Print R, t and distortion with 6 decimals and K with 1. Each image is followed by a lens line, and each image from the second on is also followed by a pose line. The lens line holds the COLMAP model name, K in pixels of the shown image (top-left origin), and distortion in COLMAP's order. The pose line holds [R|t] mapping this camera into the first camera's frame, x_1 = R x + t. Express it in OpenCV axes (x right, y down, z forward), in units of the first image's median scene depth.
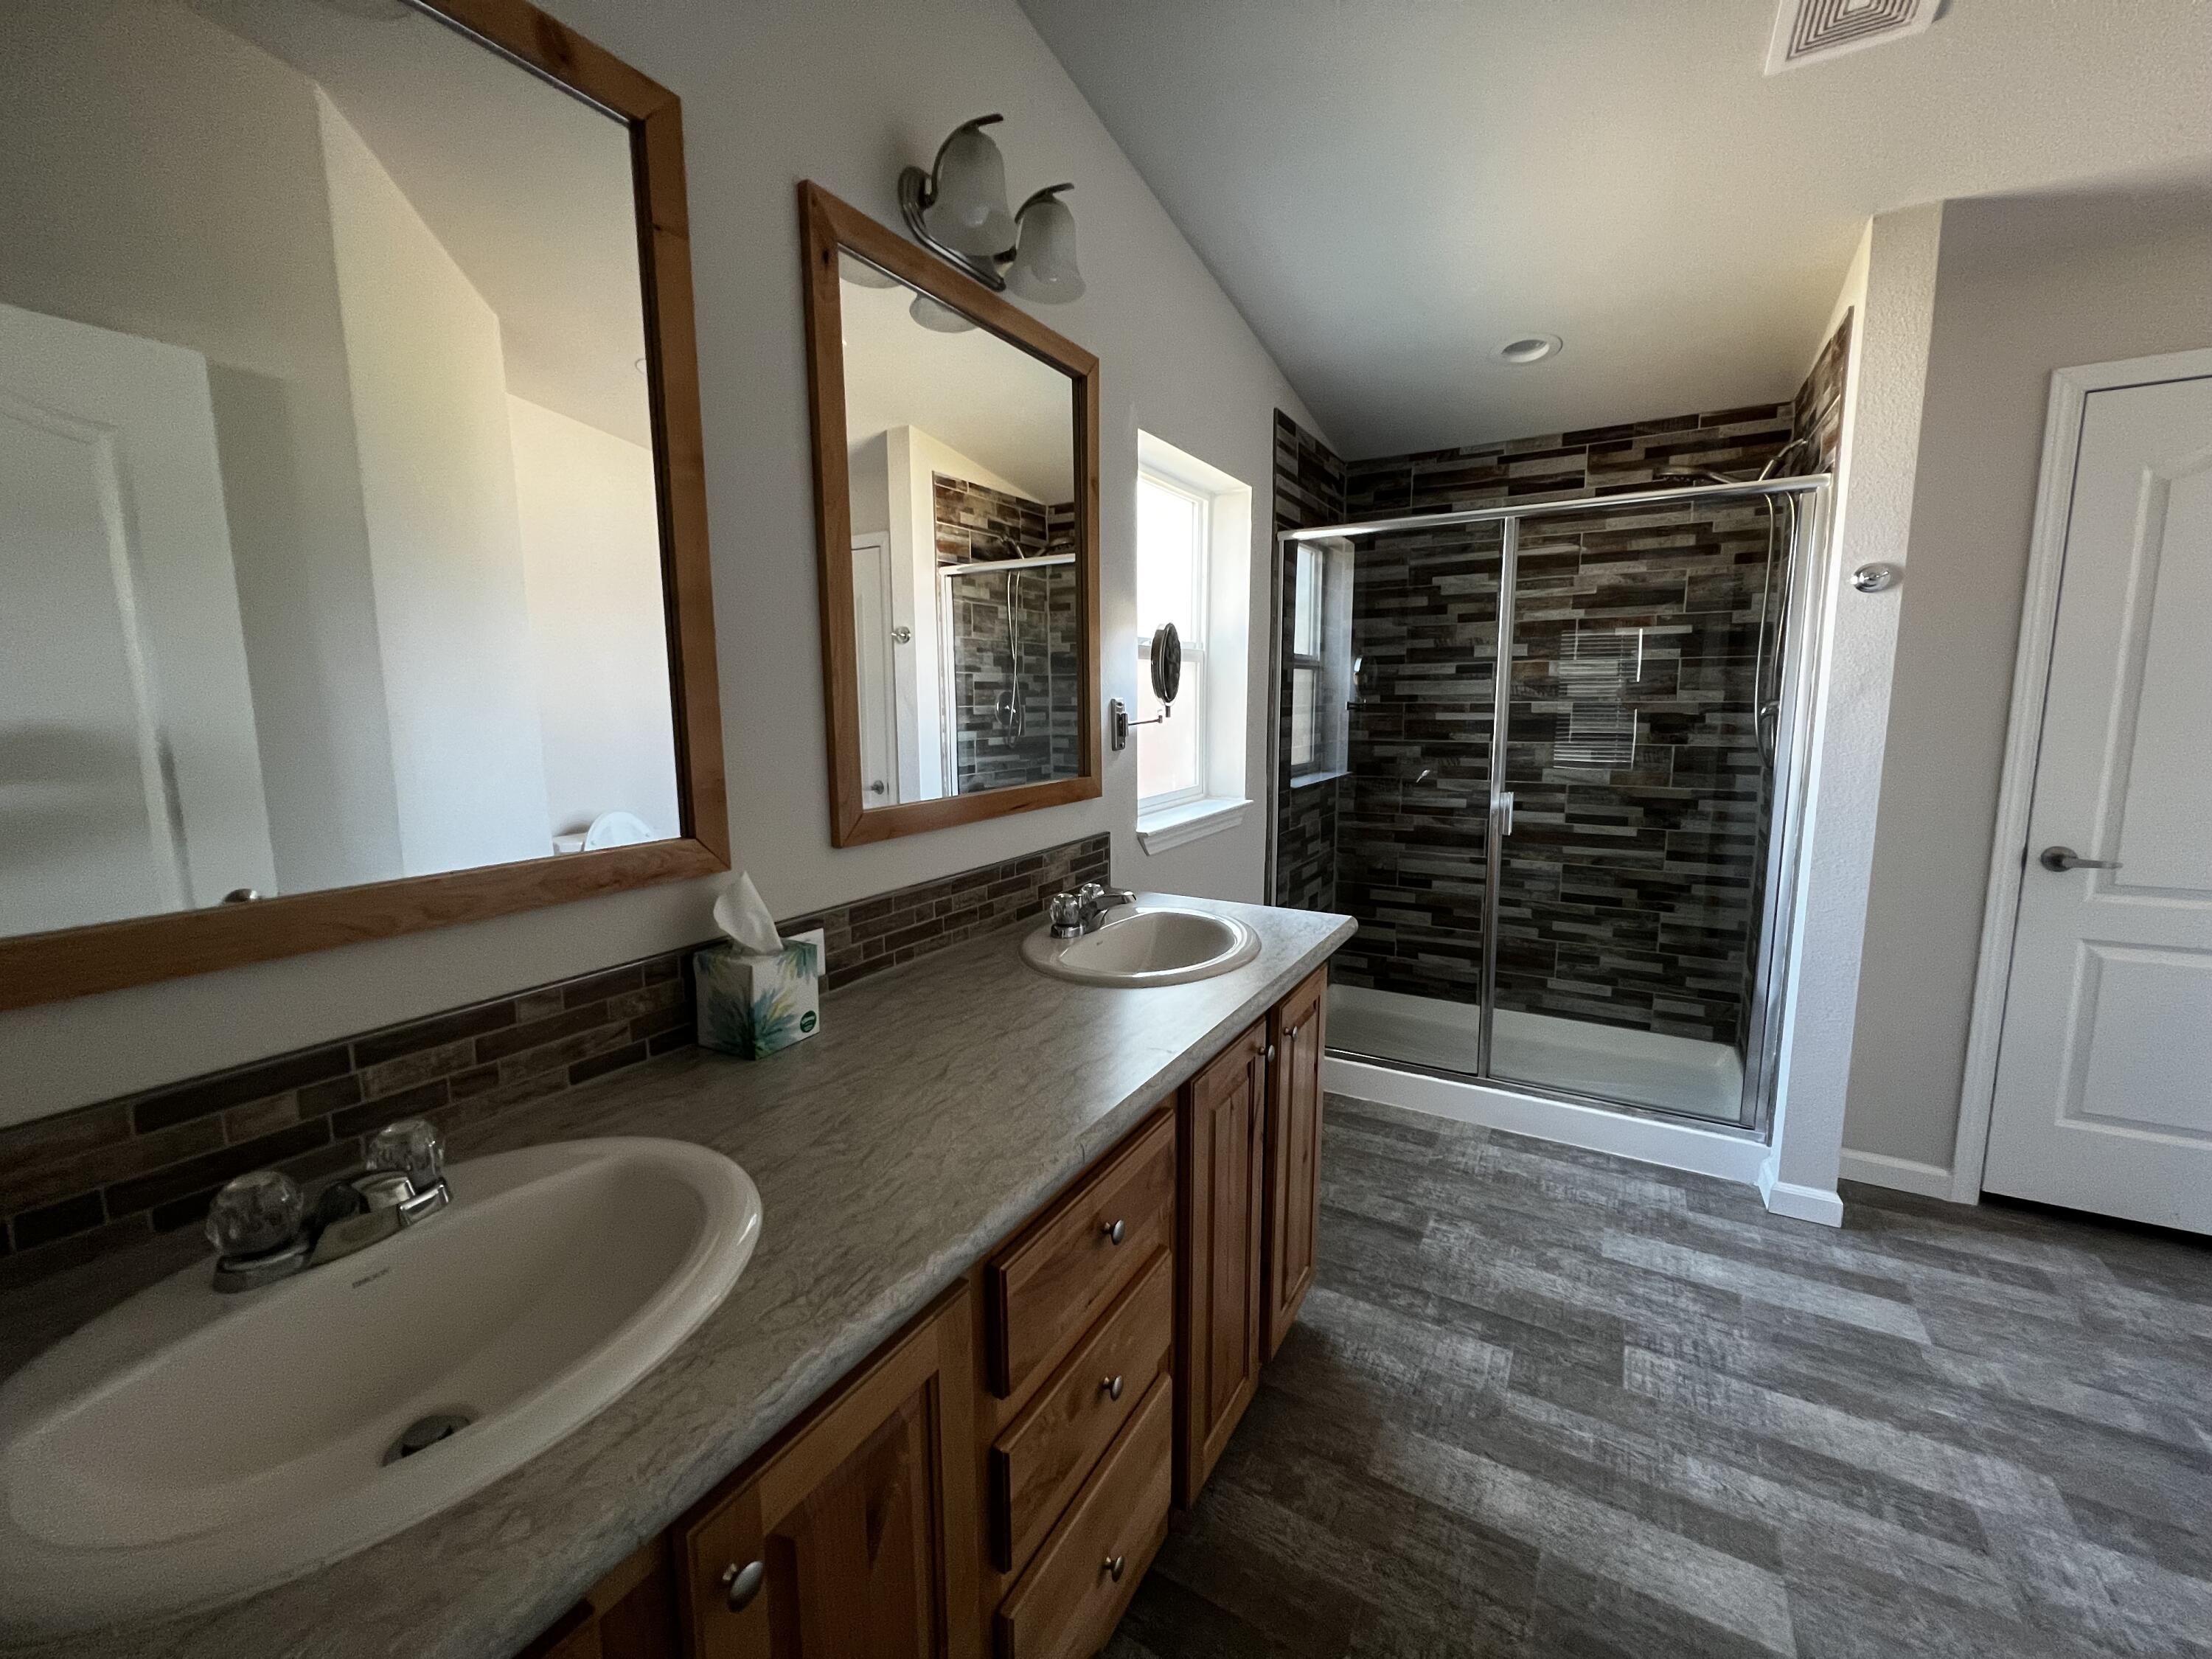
lens RADIAL K [[889.0, 0, 1103.1], [0, 889.0, 822.7], [0, 0, 1]] dist [-0.002086, 0.000795]
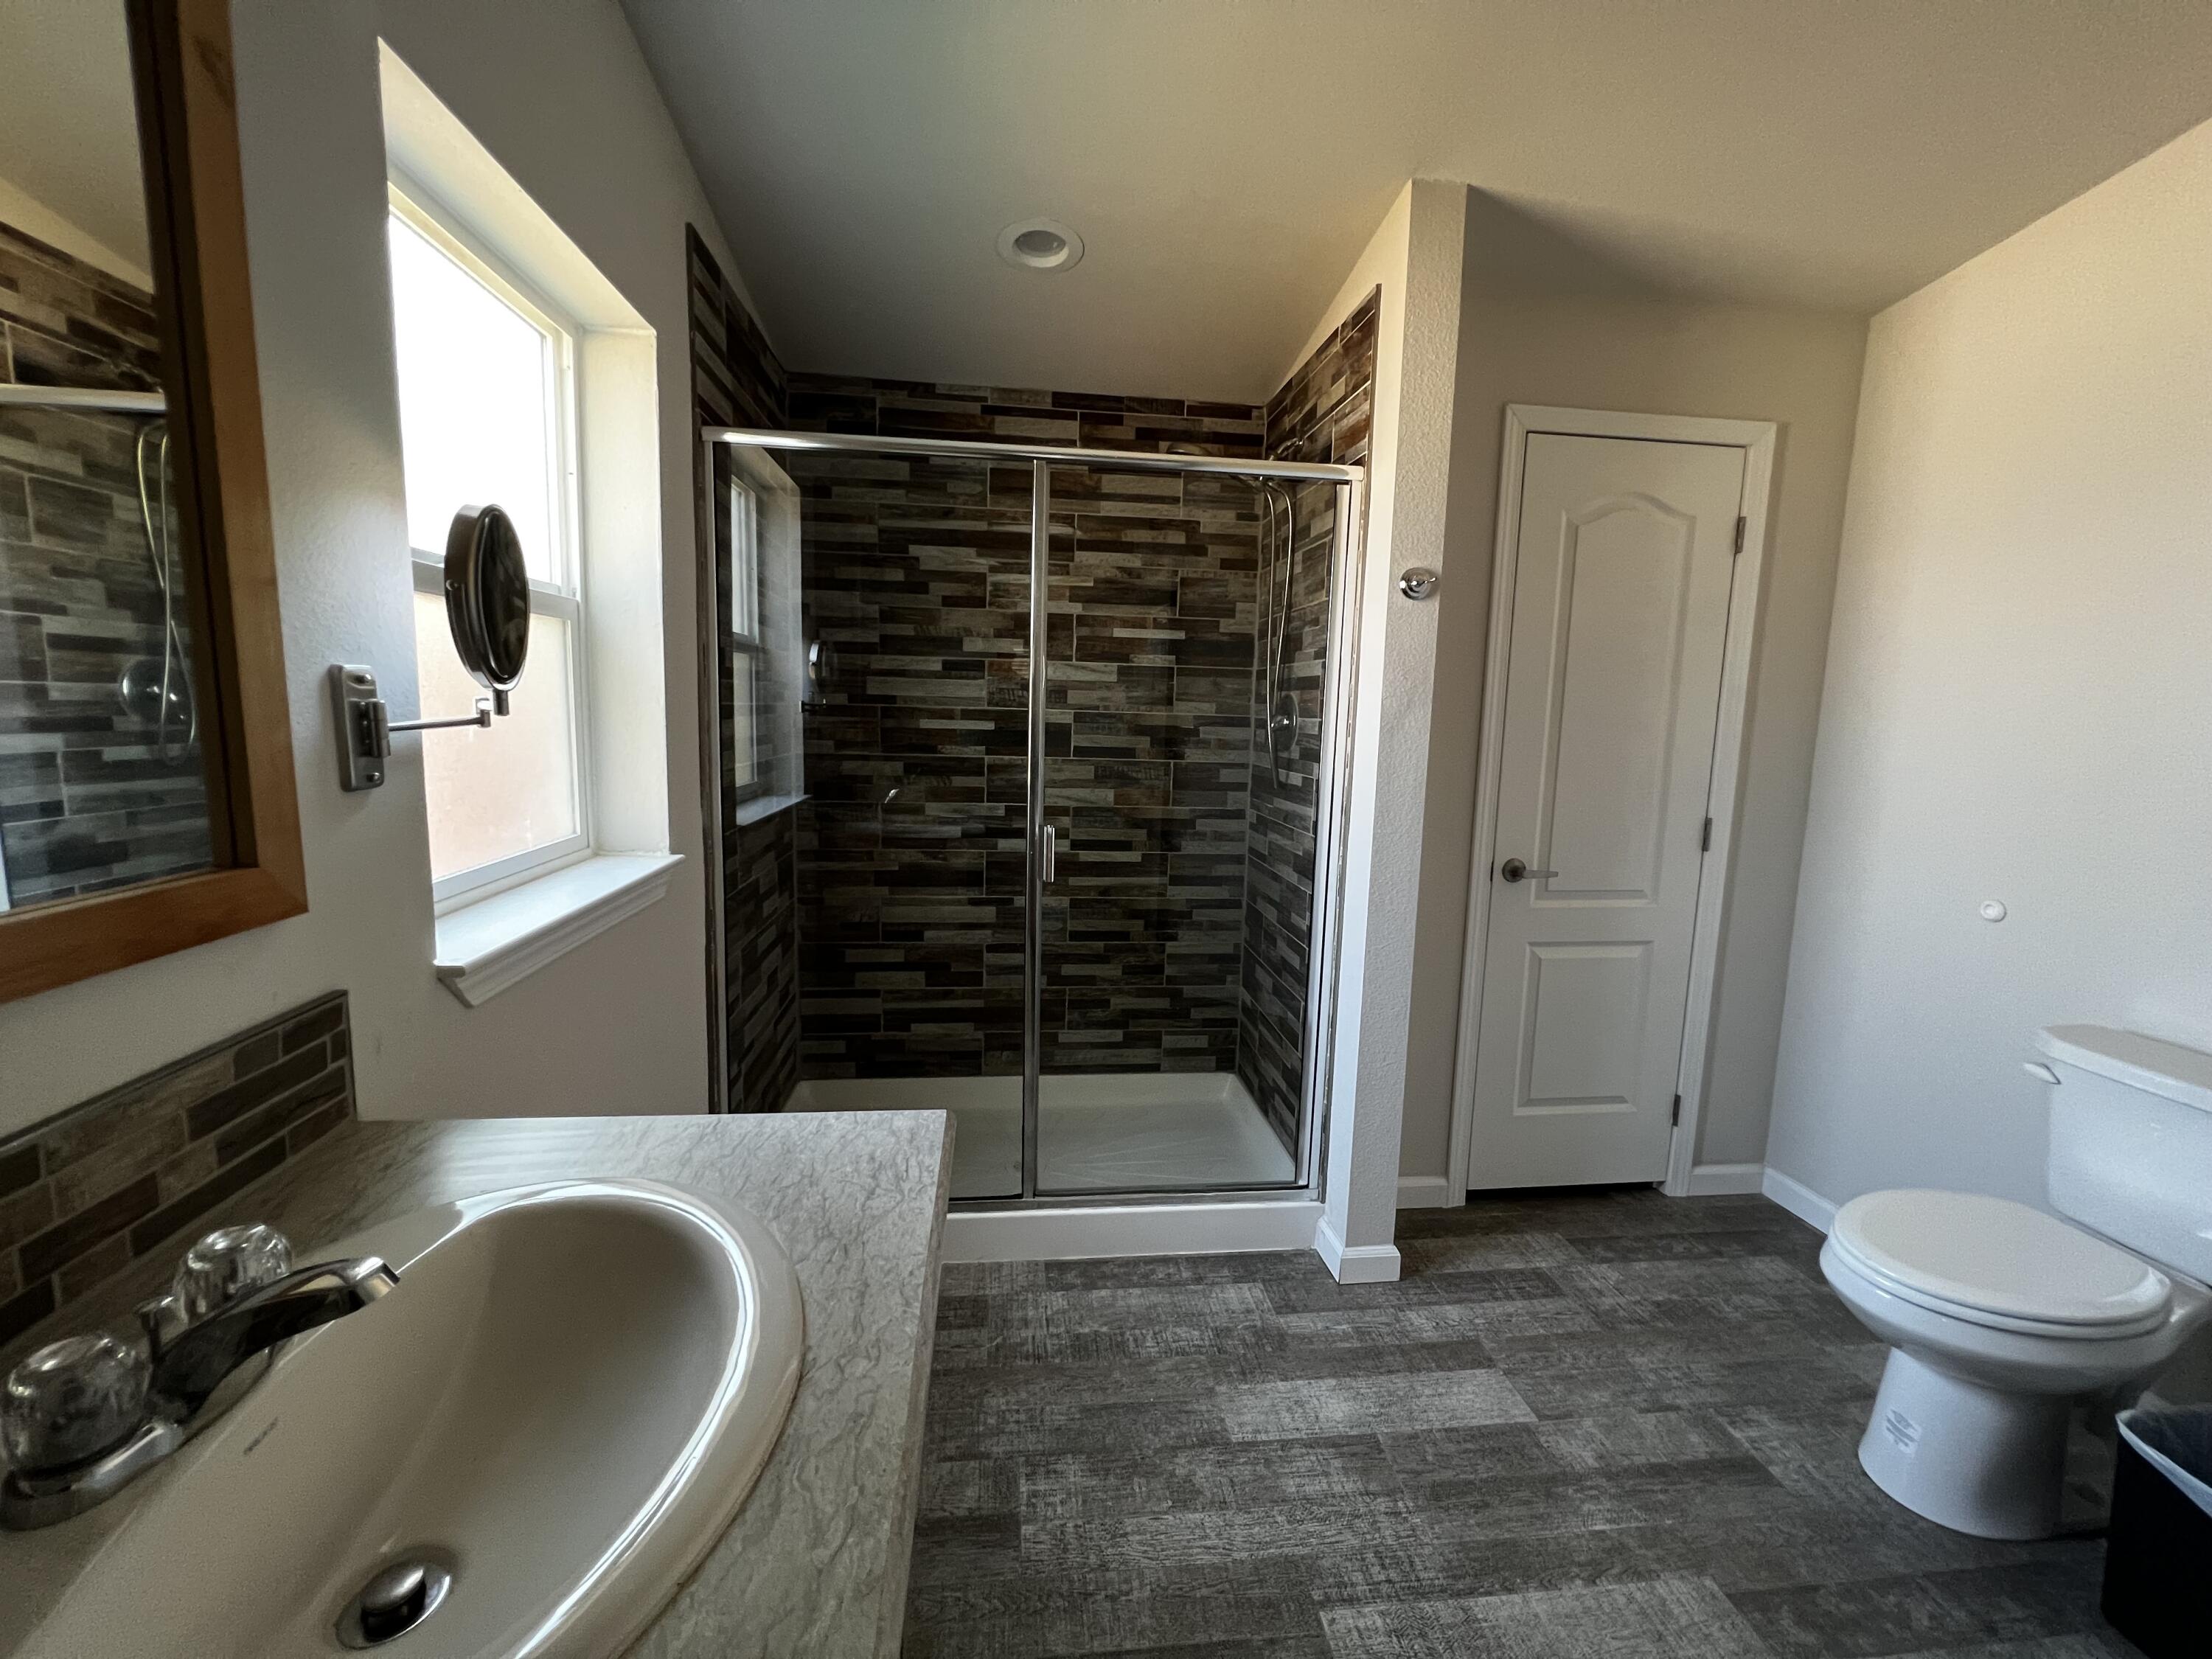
lens RADIAL K [[889.0, 0, 1102.2], [0, 889.0, 824.4], [0, 0, 1]] dist [-0.002086, 0.000795]
pose [[0.797982, -0.046803, 0.600862, 0.031738], [0.049280, 0.998709, 0.012346, -0.039499], [-0.600664, 0.019759, 0.799258, 0.336056]]
